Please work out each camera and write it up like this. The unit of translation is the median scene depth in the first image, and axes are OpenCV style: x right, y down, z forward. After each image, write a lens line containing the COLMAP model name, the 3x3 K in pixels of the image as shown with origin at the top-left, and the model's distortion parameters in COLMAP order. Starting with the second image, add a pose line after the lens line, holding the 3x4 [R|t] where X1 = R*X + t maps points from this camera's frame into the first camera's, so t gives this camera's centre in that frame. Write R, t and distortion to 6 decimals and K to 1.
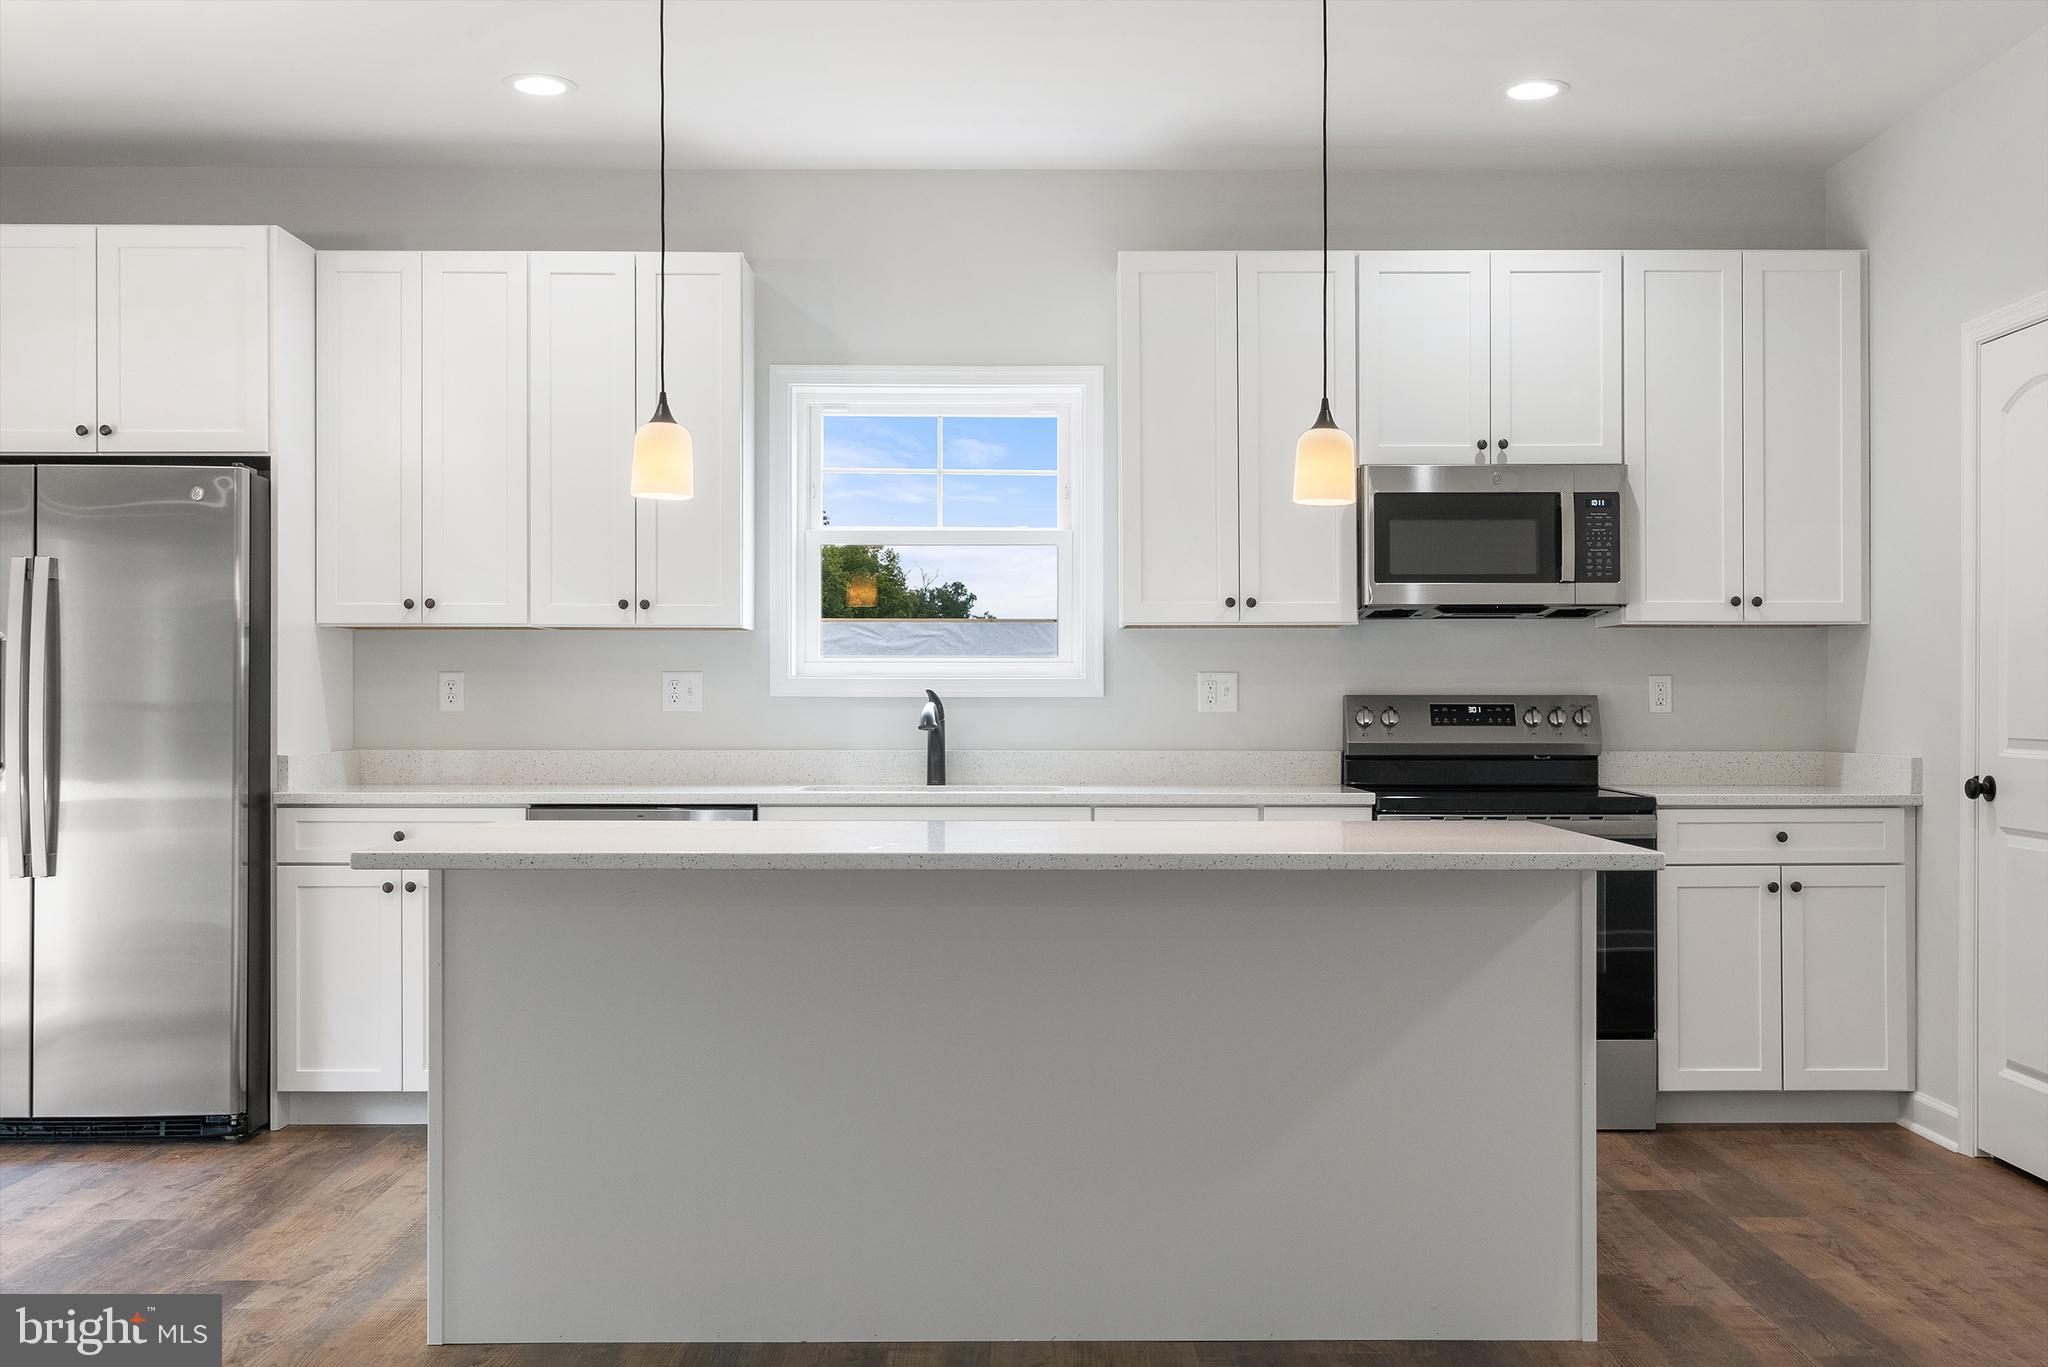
lens RADIAL K [[2035.5, 0, 1040.4], [0, 2035.5, 706.8], [0, 0, 1]] dist [0.011088, 0.003491]
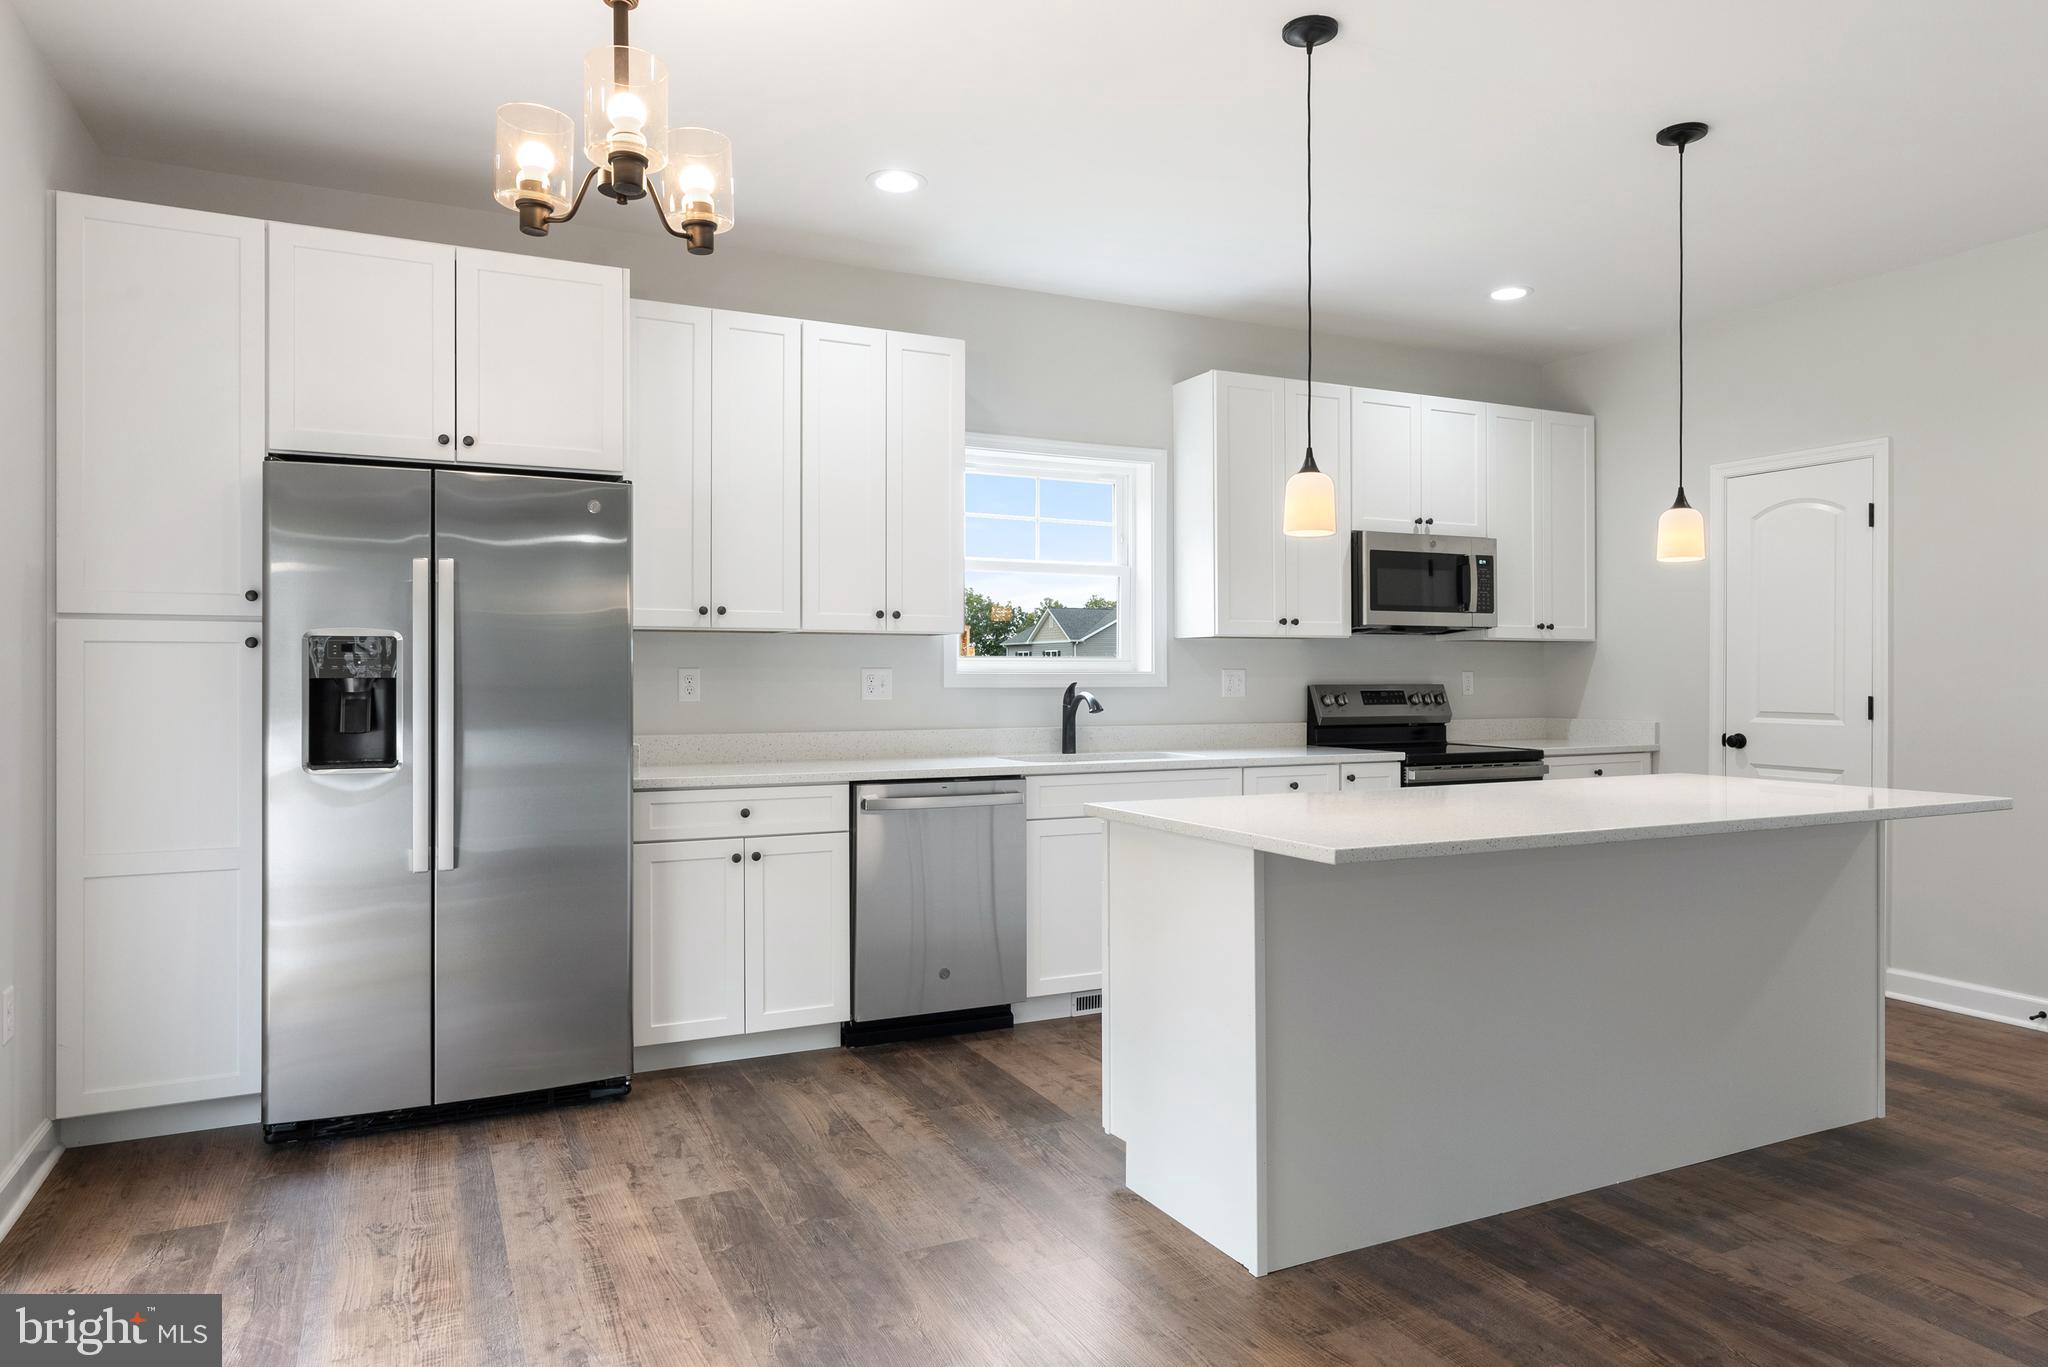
lens RADIAL K [[1272.5, 0, 1030.6], [0, 1272.5, 679.1], [0, 0, 1]] dist [-0.001499, 0.001835]
pose [[0.900664, -0.002127, 0.434512, -0.458916], [0.001814, 0.999998, 0.001133, -0.011980], [-0.434513, -0.000232, 0.900666, 0.267731]]
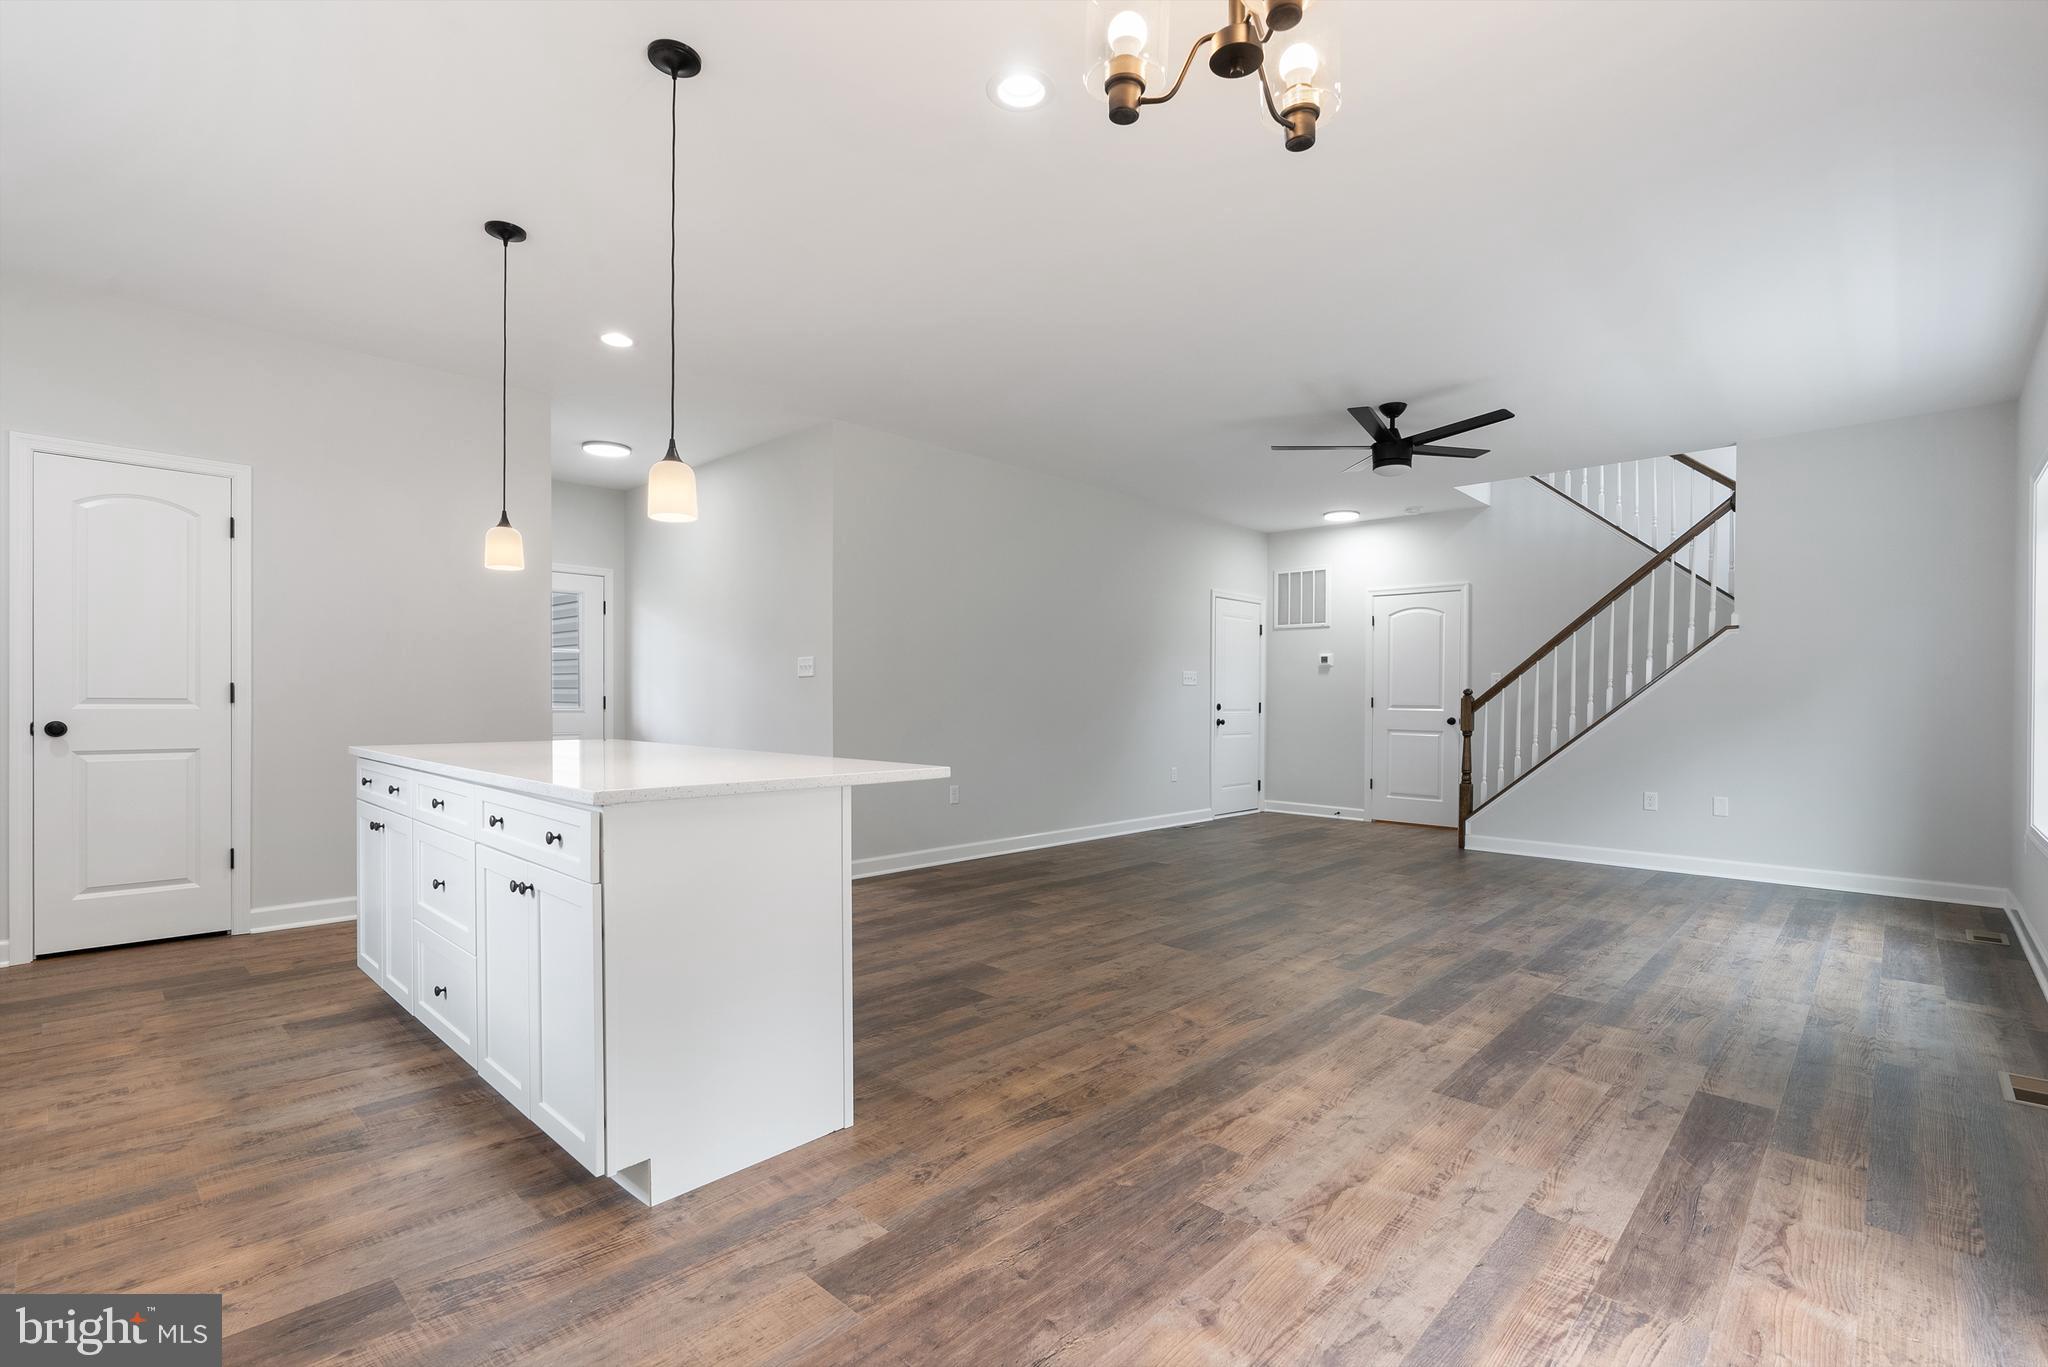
lens RADIAL K [[939.9, 0, 1031.7], [0, 939.9, 708.0], [0, 0, 1]] dist [-0.002910, 0.000034]
pose [[-0.725034, -0.012480, 0.688600, -0.534551], [-0.005030, 0.999905, 0.012825, 0.008726], [-0.688695, 0.005835, -0.725028, 0.883396]]
